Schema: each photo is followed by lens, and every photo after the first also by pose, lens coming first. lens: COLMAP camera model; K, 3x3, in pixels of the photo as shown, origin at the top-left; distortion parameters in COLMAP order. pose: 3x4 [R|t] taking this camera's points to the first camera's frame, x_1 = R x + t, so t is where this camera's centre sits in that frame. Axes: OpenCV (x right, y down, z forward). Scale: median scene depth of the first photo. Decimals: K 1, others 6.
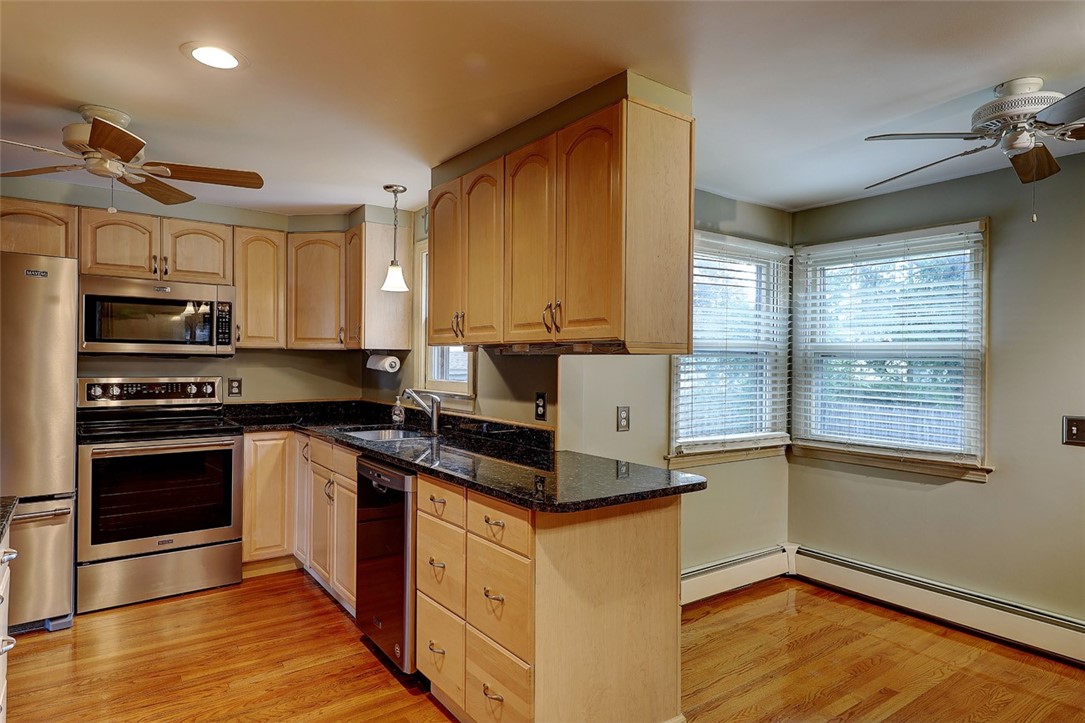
lens RADIAL K [[636.6, 0, 555.9], [0, 636.6, 365.8], [0, 0, 1]] dist [0.002675, 0.001851]
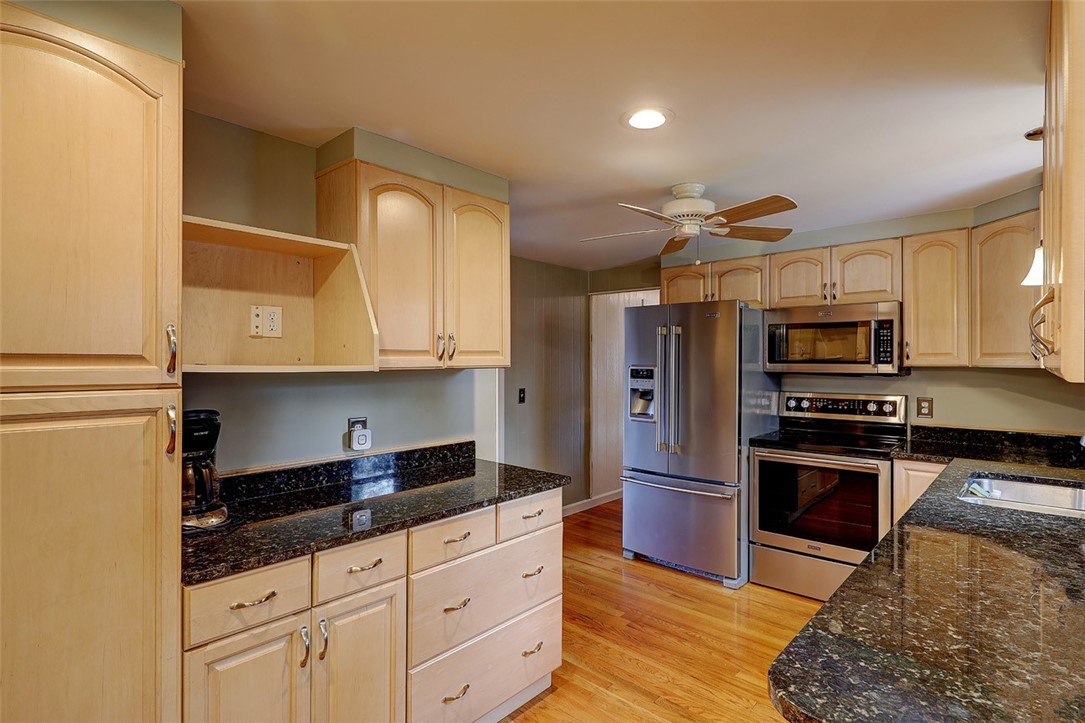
lens RADIAL K [[543.9, 0, 545.0], [0, 543.9, 363.9], [0, 0, 1]] dist [0.015344, -0.005733]
pose [[0.195718, -0.005914, -0.980642, 0.211743], [-0.004521, 0.999966, -0.006933, -0.027609], [0.980650, 0.005791, 0.195685, 0.371814]]
